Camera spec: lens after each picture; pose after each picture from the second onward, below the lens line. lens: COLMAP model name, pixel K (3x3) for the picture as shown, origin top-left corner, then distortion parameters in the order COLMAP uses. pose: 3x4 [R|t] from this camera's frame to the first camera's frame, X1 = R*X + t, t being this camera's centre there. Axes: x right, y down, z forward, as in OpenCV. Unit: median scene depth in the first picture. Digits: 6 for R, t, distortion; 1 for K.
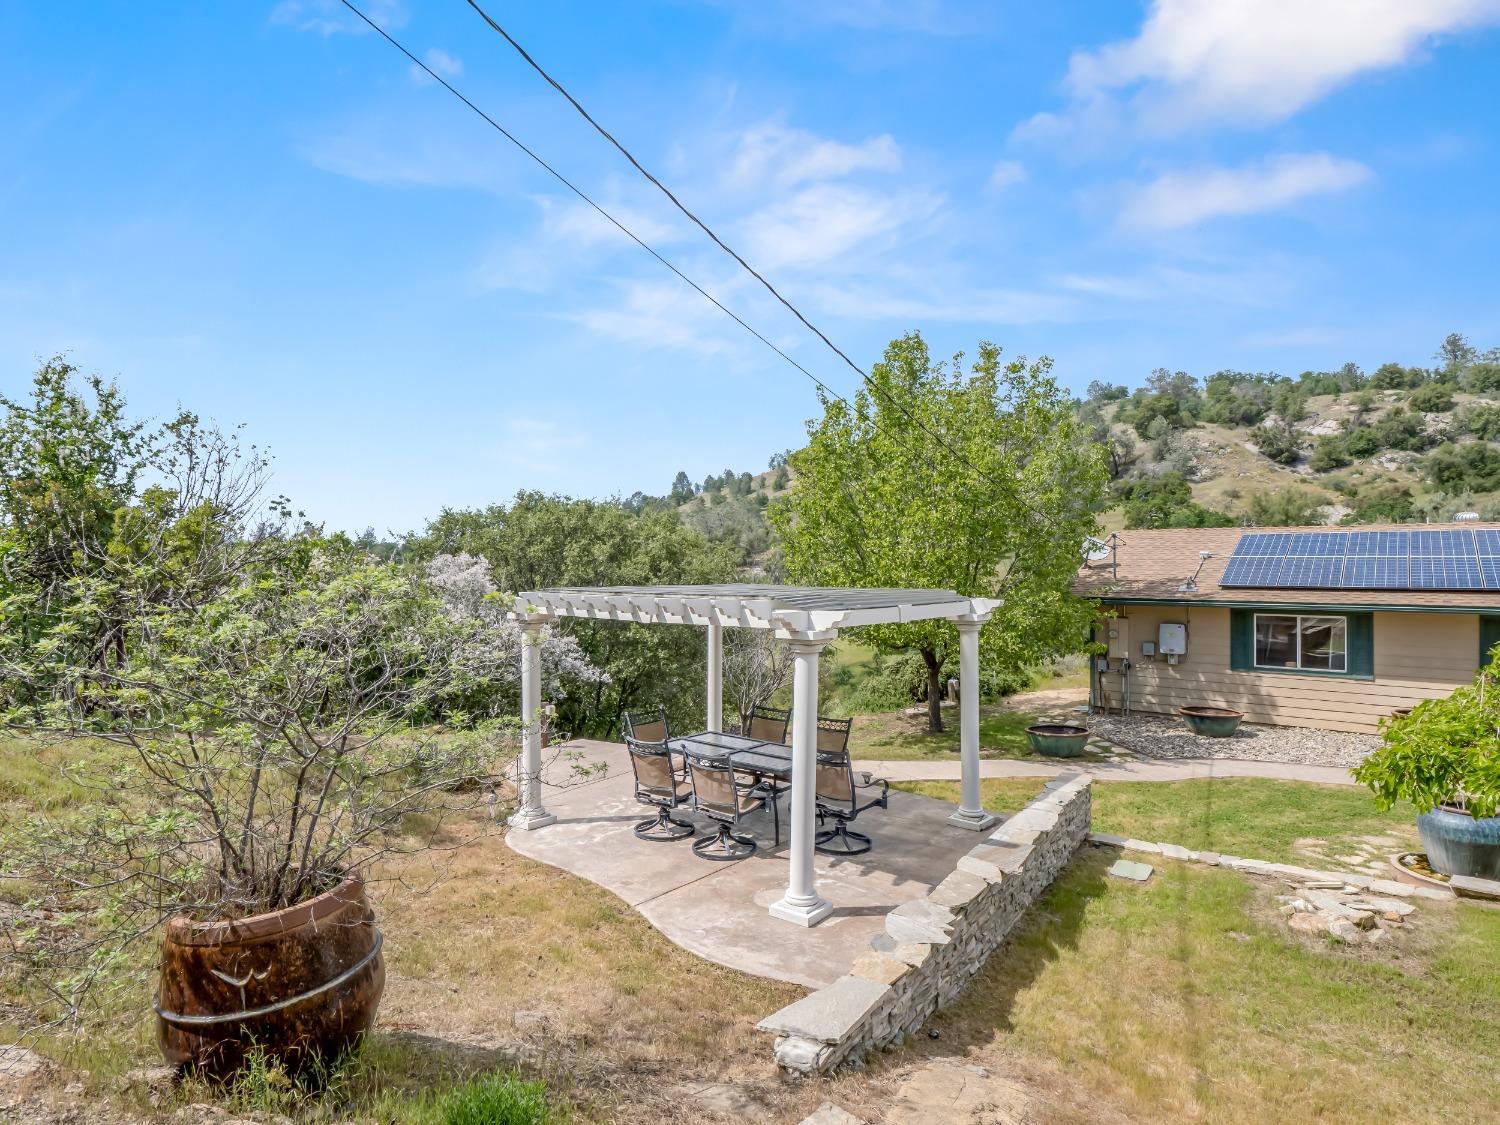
lens RADIAL K [[816.9, 0, 742.7], [0, 816.9, 566.7], [0, 0, 1]] dist [-0.006479, -0.002146]
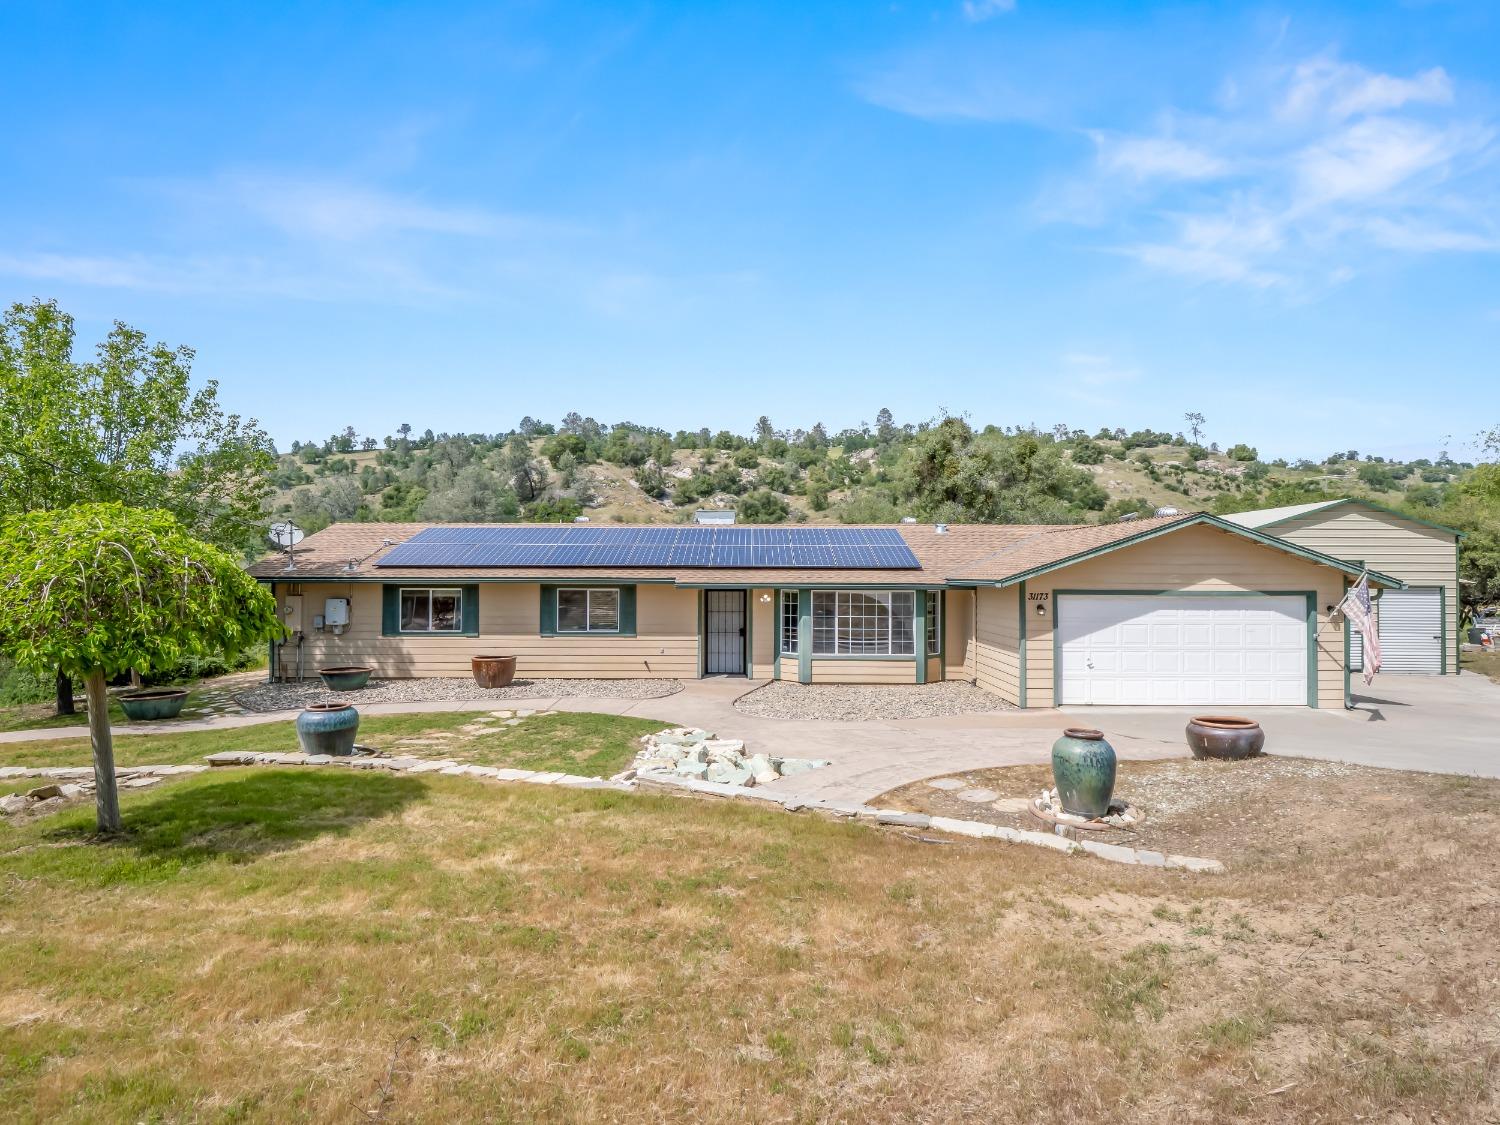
lens RADIAL K [[750.7, 0, 737.9], [0, 750.7, 560.9], [0, 0, 1]] dist [-0.007100, -0.004924]
pose [[0.786261, 0.015339, 0.617704, 0.030683], [0.000321, 0.999682, -0.025233, 0.004178], [-0.617894, 0.020038, 0.786006, -0.017723]]
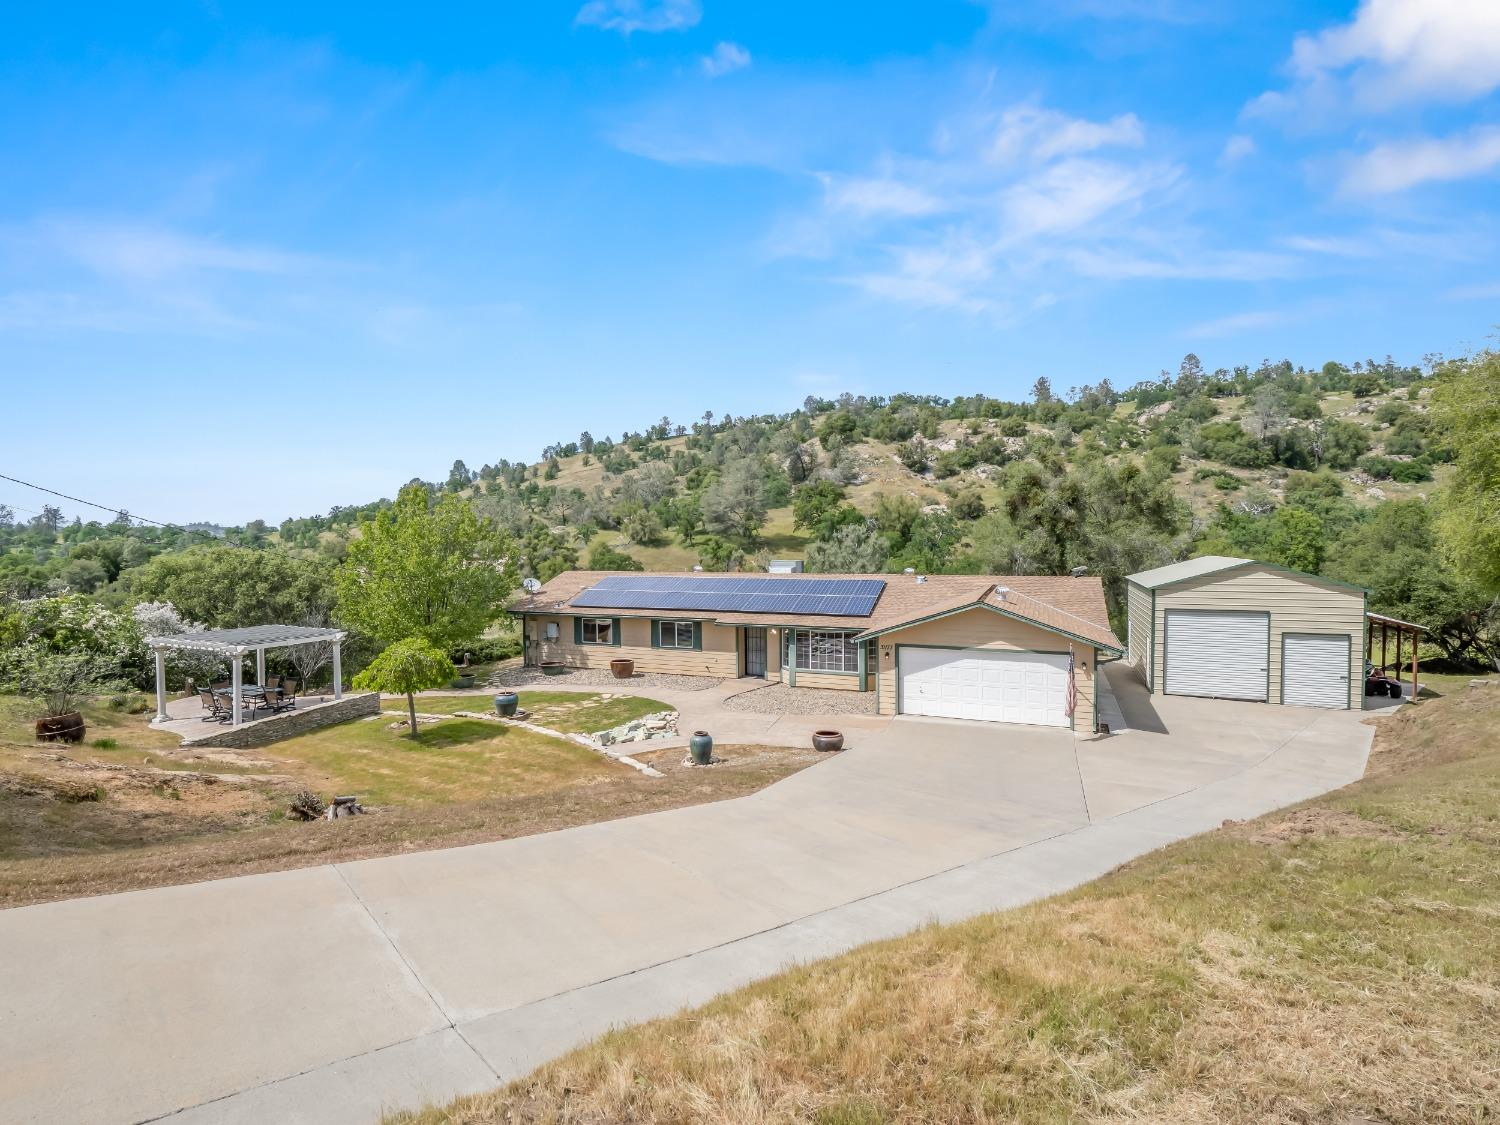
lens RADIAL K [[728.2, 0, 752.4], [0, 728.2, 565.5], [0, 0, 1]] dist [-0.020651, 0.003474]
pose [[0.958355, -0.017830, 0.285023, 0.047277], [0.008357, 0.999373, 0.034417, -0.013531], [-0.285458, -0.030602, 0.957902, -0.091838]]
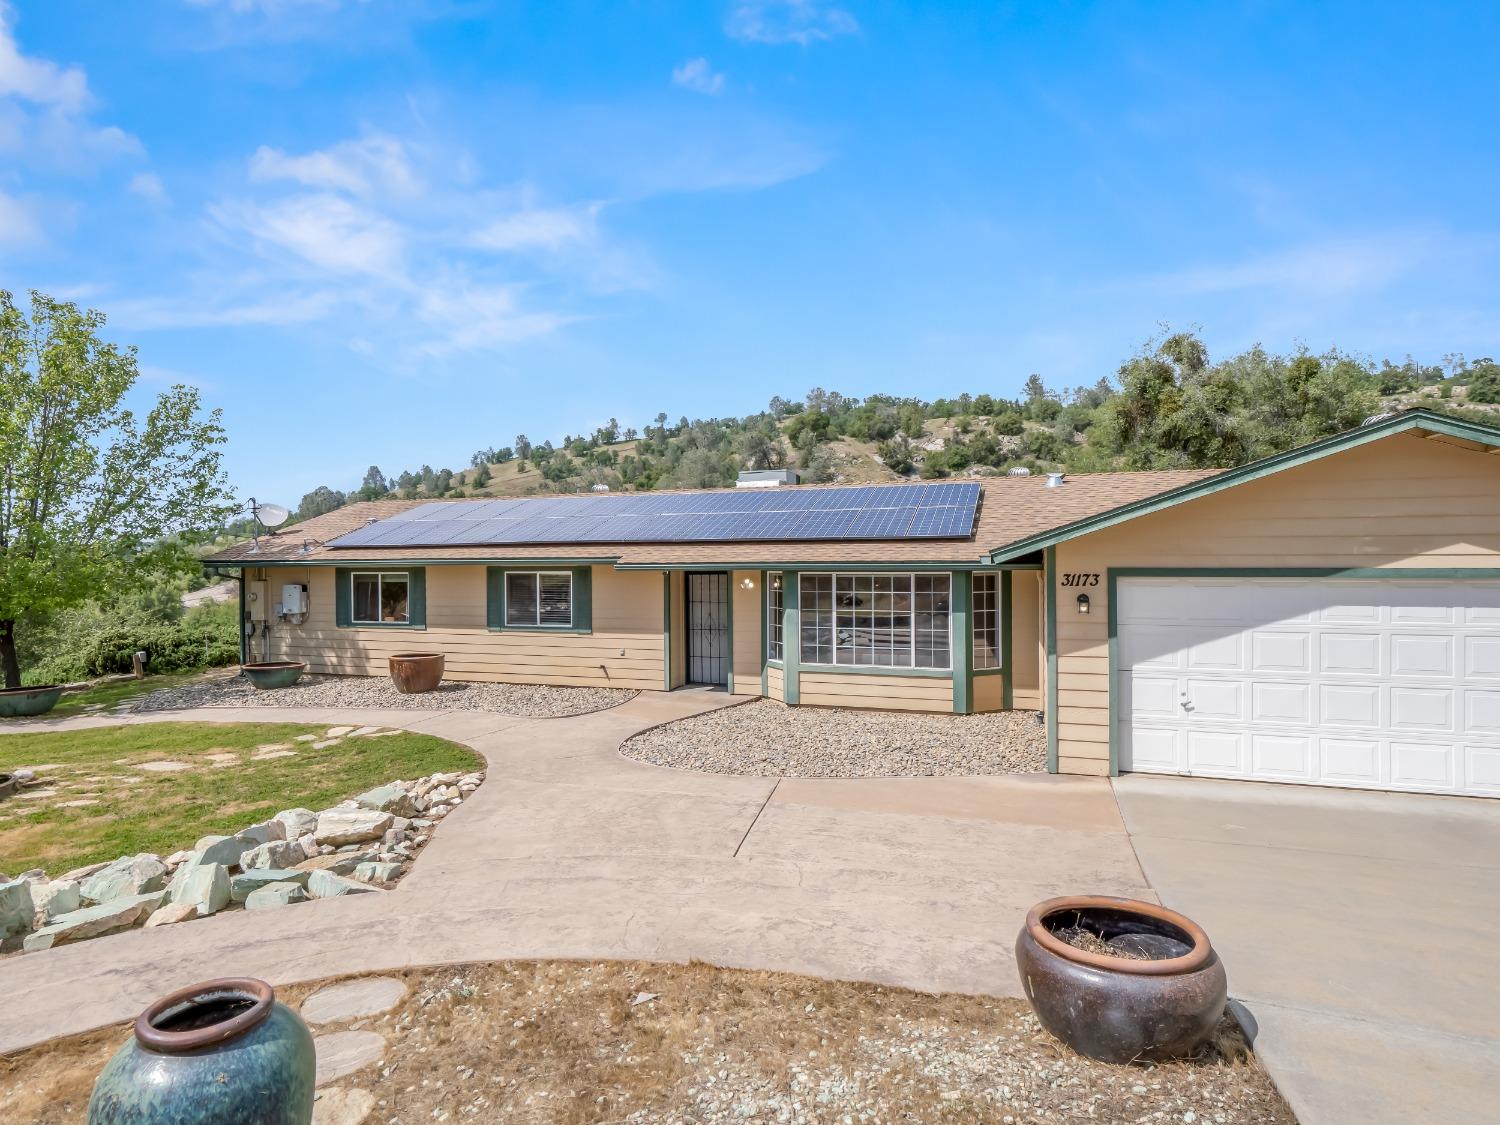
lens RADIAL K [[791.0, 0, 746.8], [0, 791.0, 560.6], [0, 0, 1]] dist [-0.007264, -0.001756]
pose [[0.944922, -0.006863, 0.327223, 0.071760], [0.009246, 0.999941, -0.005725, 0.004864], [-0.327165, 0.008435, 0.944930, -0.013226]]
